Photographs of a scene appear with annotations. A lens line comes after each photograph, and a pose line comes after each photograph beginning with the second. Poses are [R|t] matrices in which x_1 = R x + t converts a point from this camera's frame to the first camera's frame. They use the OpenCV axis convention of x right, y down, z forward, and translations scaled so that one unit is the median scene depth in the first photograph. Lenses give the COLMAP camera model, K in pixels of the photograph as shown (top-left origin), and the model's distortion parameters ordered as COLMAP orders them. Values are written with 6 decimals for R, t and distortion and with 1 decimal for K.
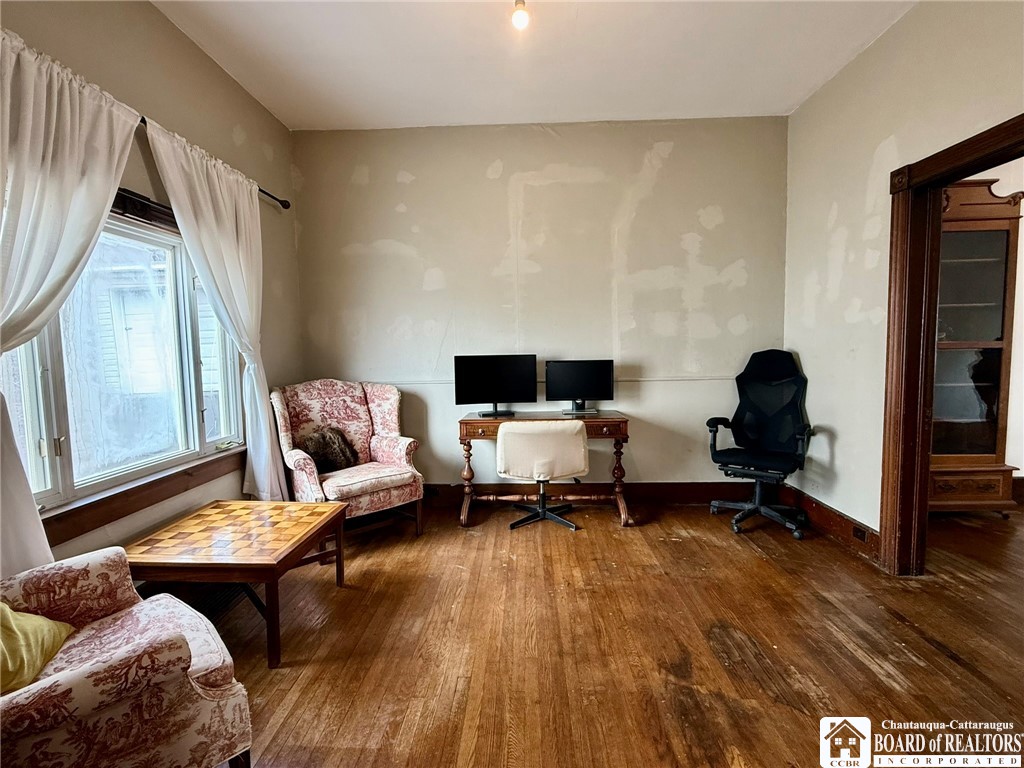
lens RADIAL K [[484.8, 0, 511.1], [0, 484.8, 386.3], [0, 0, 1]] dist [0.001083, 0.000505]
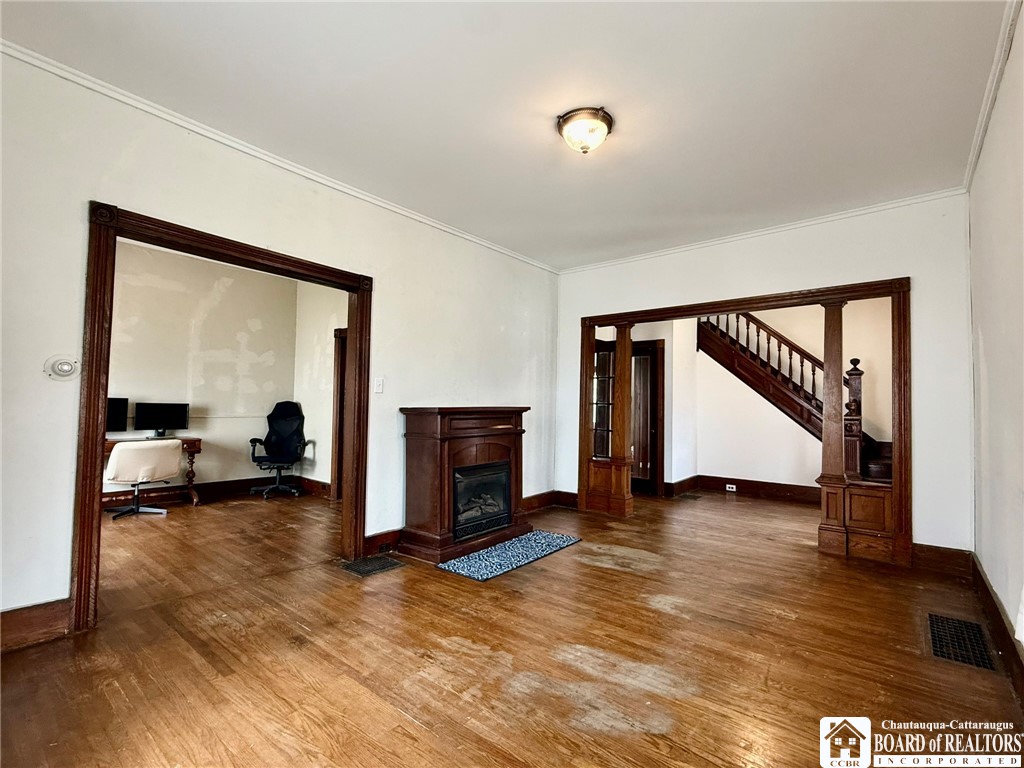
lens RADIAL K [[484.8, 0, 514.0], [0, 484.8, 387.9], [0, 0, 1]] dist [0.001083, 0.000505]
pose [[0.614782, 0.060318, 0.786387, -0.386676], [0.028754, 0.994694, -0.098775, 0.081531], [-0.788173, 0.083337, 0.609785, -0.811661]]
